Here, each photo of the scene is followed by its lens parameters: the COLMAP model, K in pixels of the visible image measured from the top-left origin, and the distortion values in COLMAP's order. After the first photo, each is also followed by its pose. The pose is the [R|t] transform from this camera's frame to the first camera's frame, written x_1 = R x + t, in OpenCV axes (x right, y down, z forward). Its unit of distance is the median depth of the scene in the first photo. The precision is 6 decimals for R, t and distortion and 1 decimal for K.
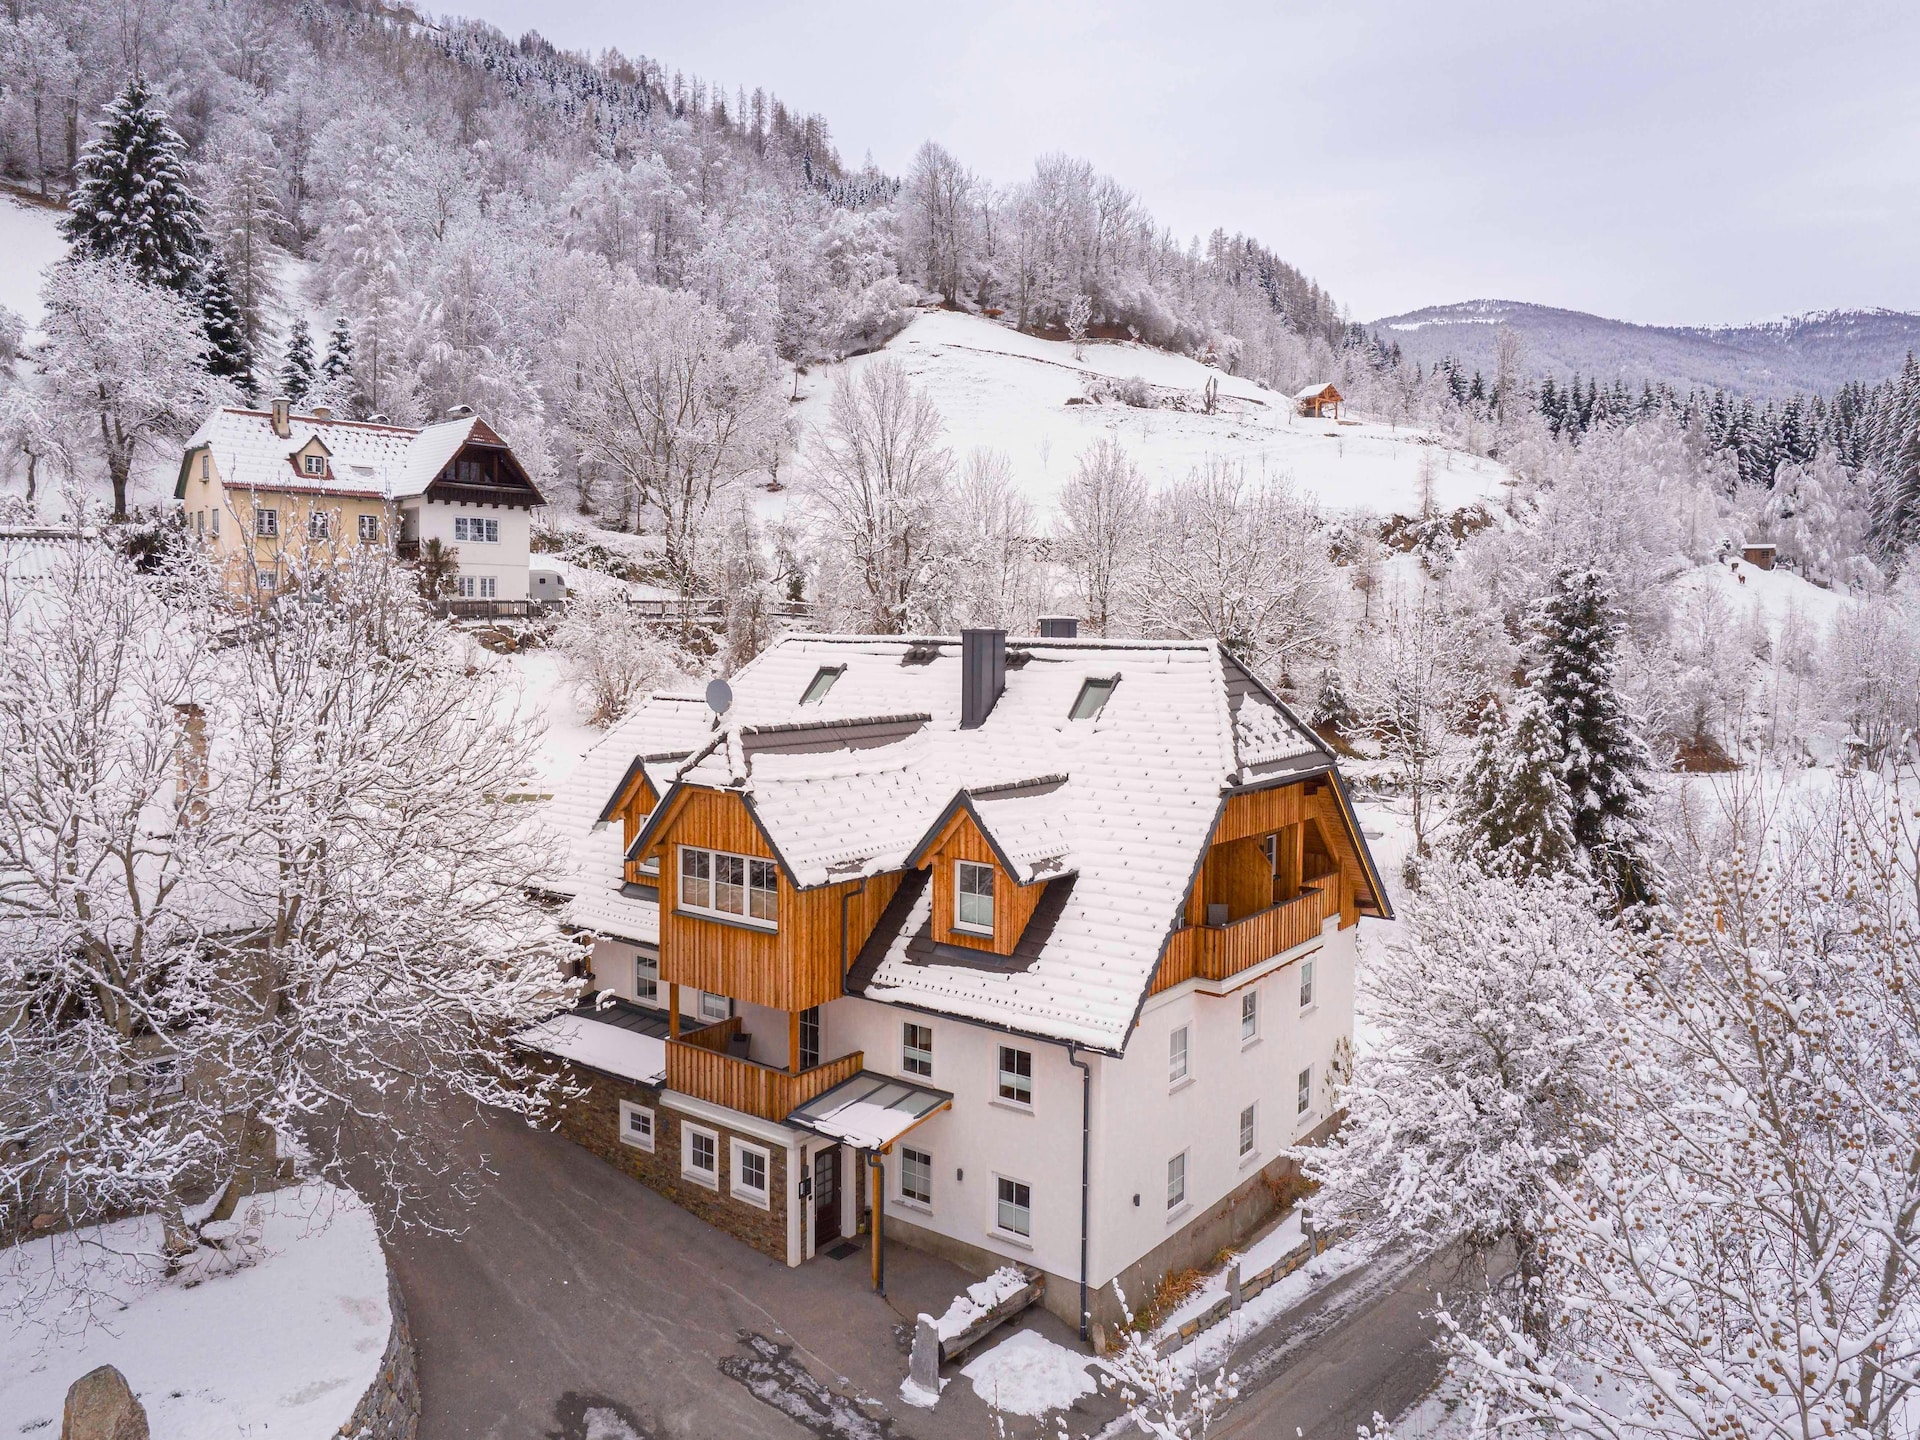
lens RADIAL K [[1339.9, 0, 959.8], [0, 1339.9, 701.2], [0, 0, 1]] dist [-0.028554, -0.007877]
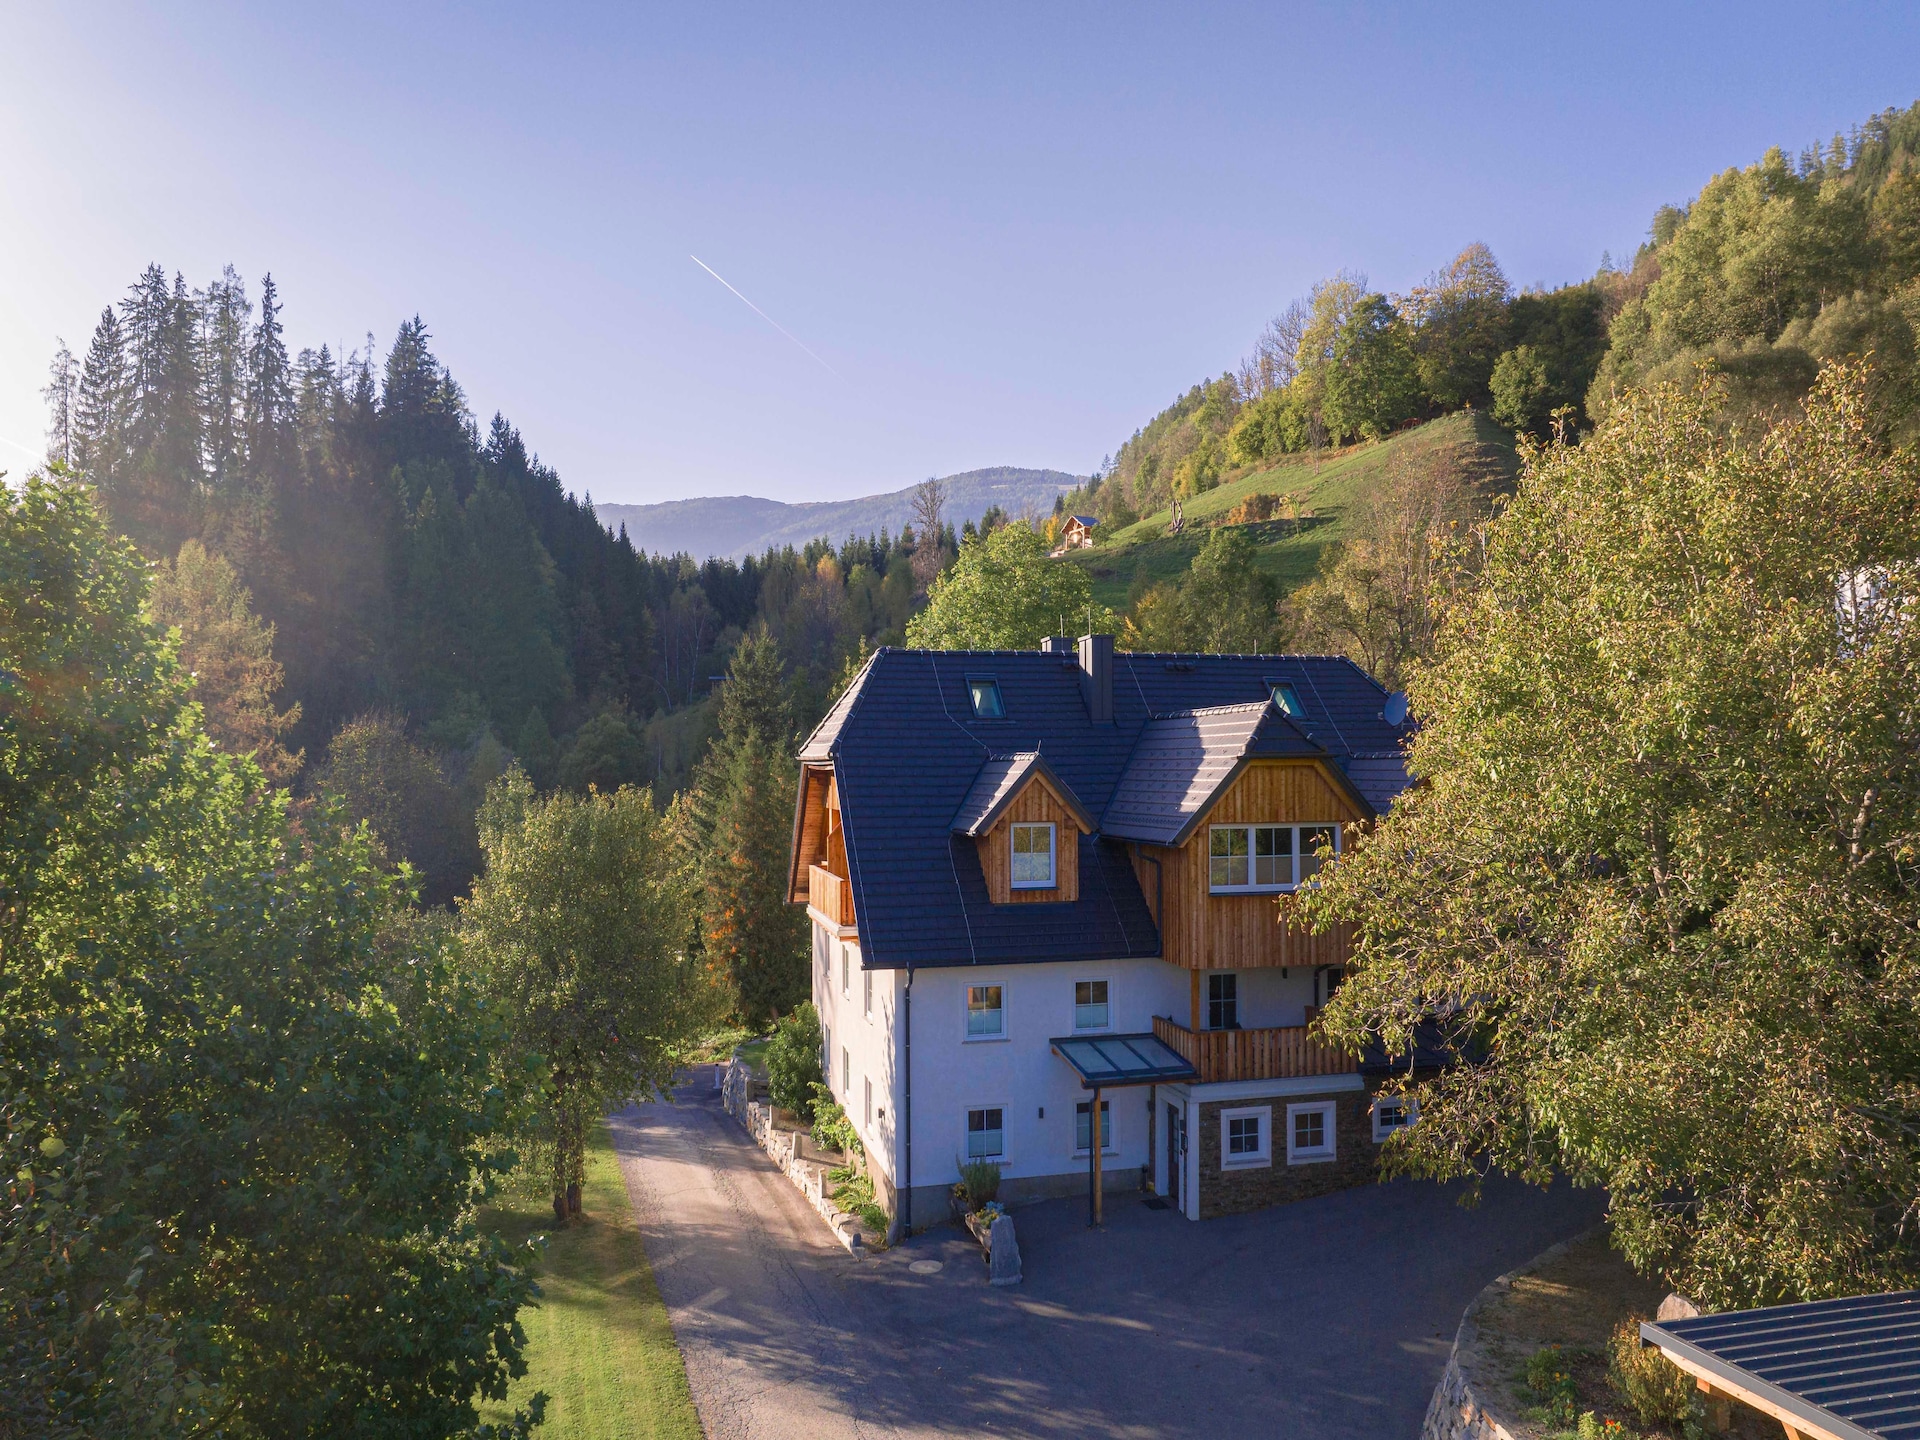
lens RADIAL K [[1339.0, 0, 960.0], [0, 1339.0, 753.0], [0, 0, 1]] dist [-0.026659, -0.004947]
pose [[0.631043, -0.001882, 0.775745, -1.056929], [0.052364, 0.997820, -0.040176, 0.081978], [-0.773978, 0.065974, 0.629766, 0.506278]]
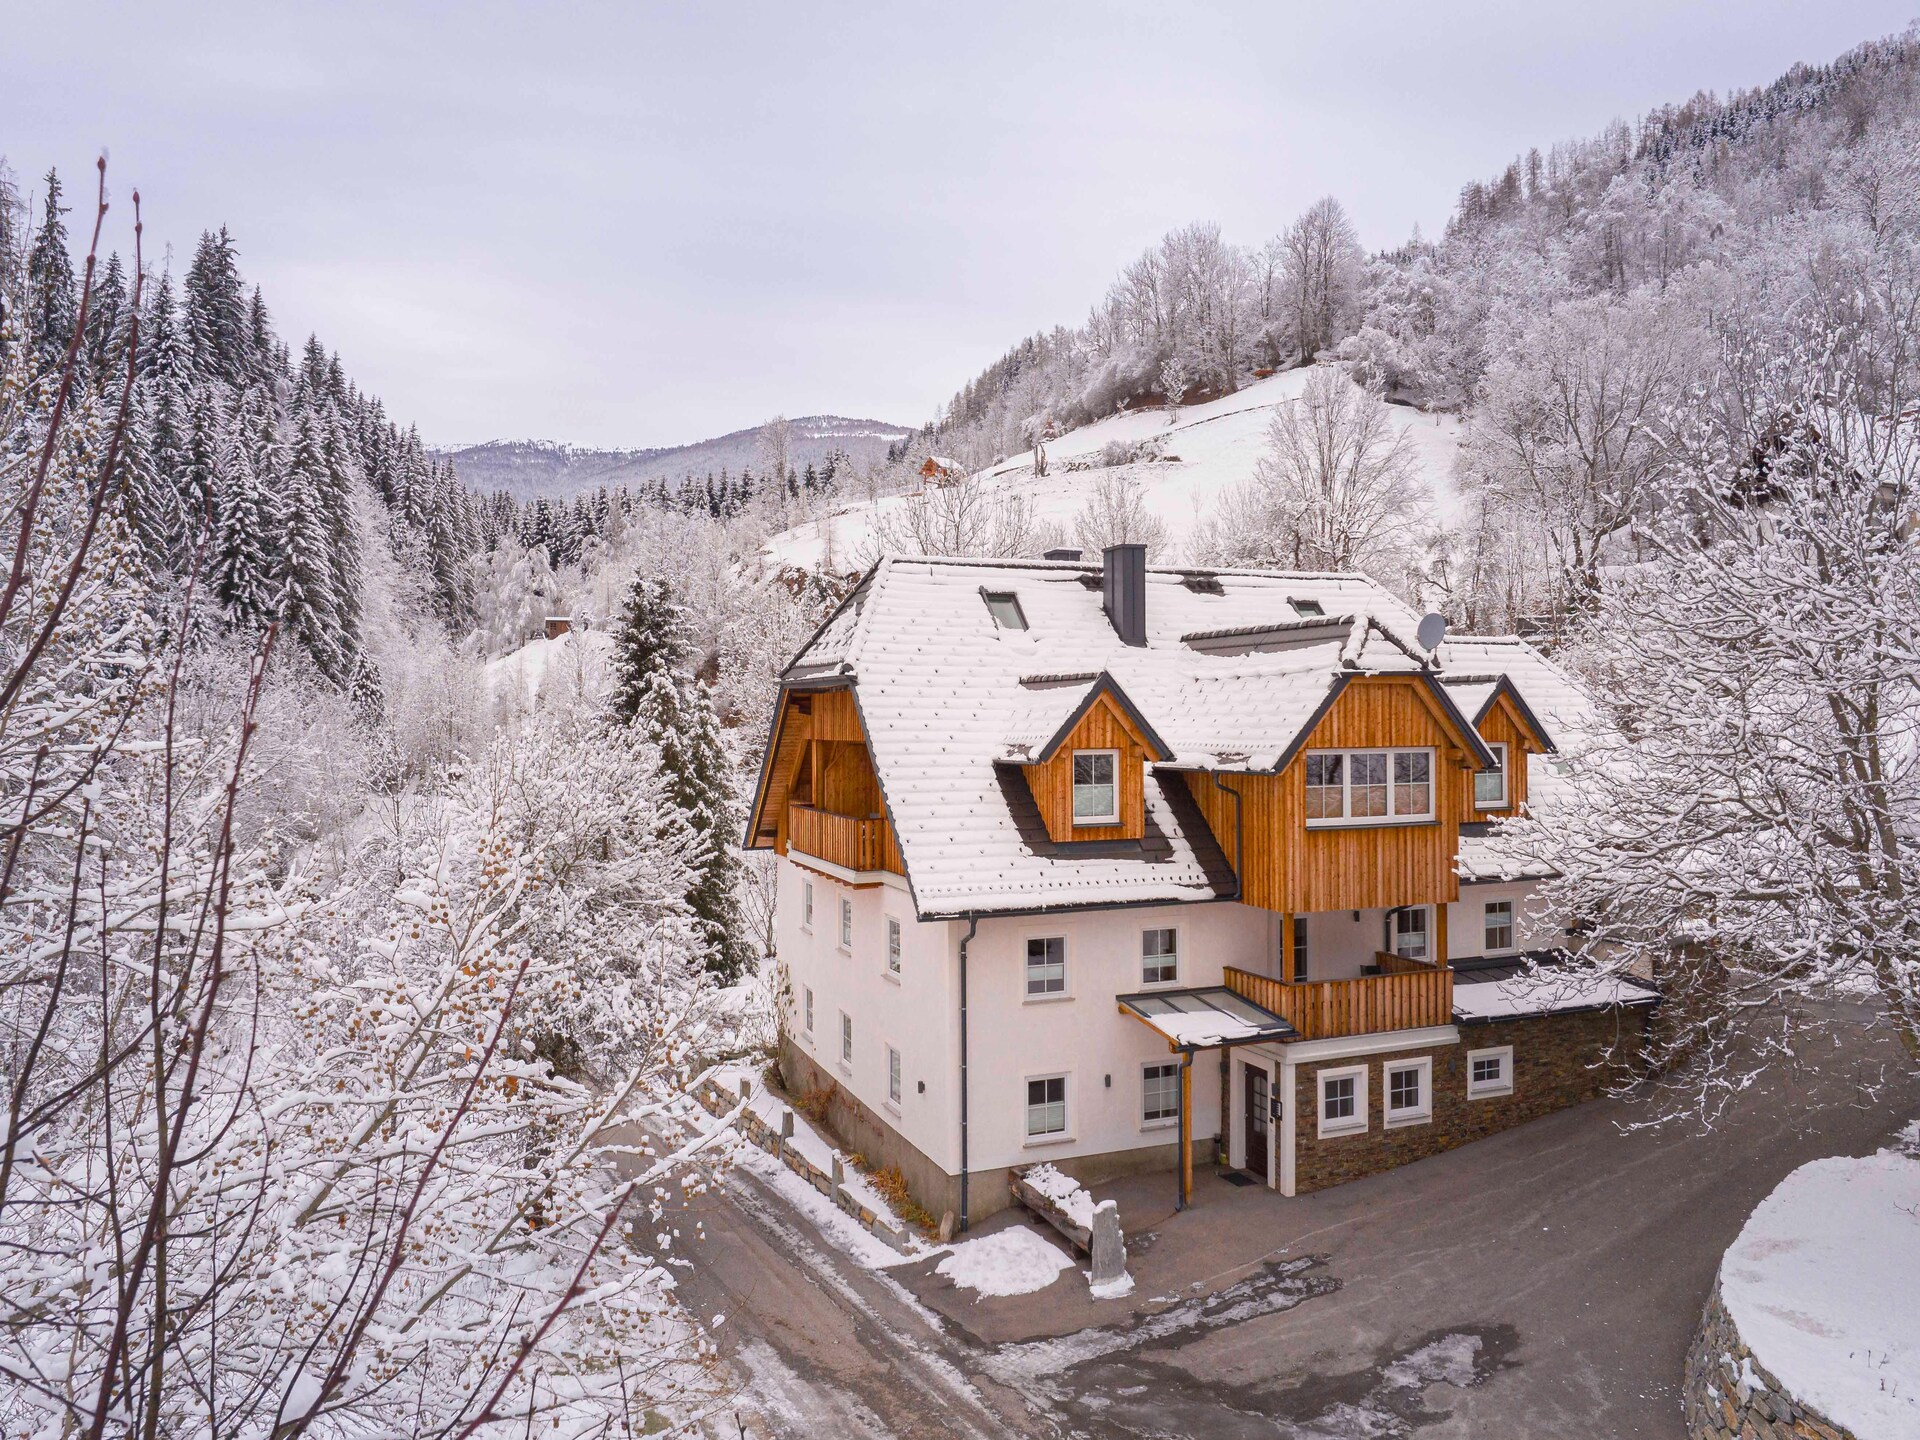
lens RADIAL K [[1339.6, 0, 960.8], [0, 1339.6, 717.1], [0, 0, 1]] dist [-0.031829, -0.004647]
pose [[0.526881, -0.009938, 0.849881, -1.036426], [0.056107, 0.998157, -0.023112, 0.090552], [-0.848085, 0.059861, 0.526468, 0.711114]]
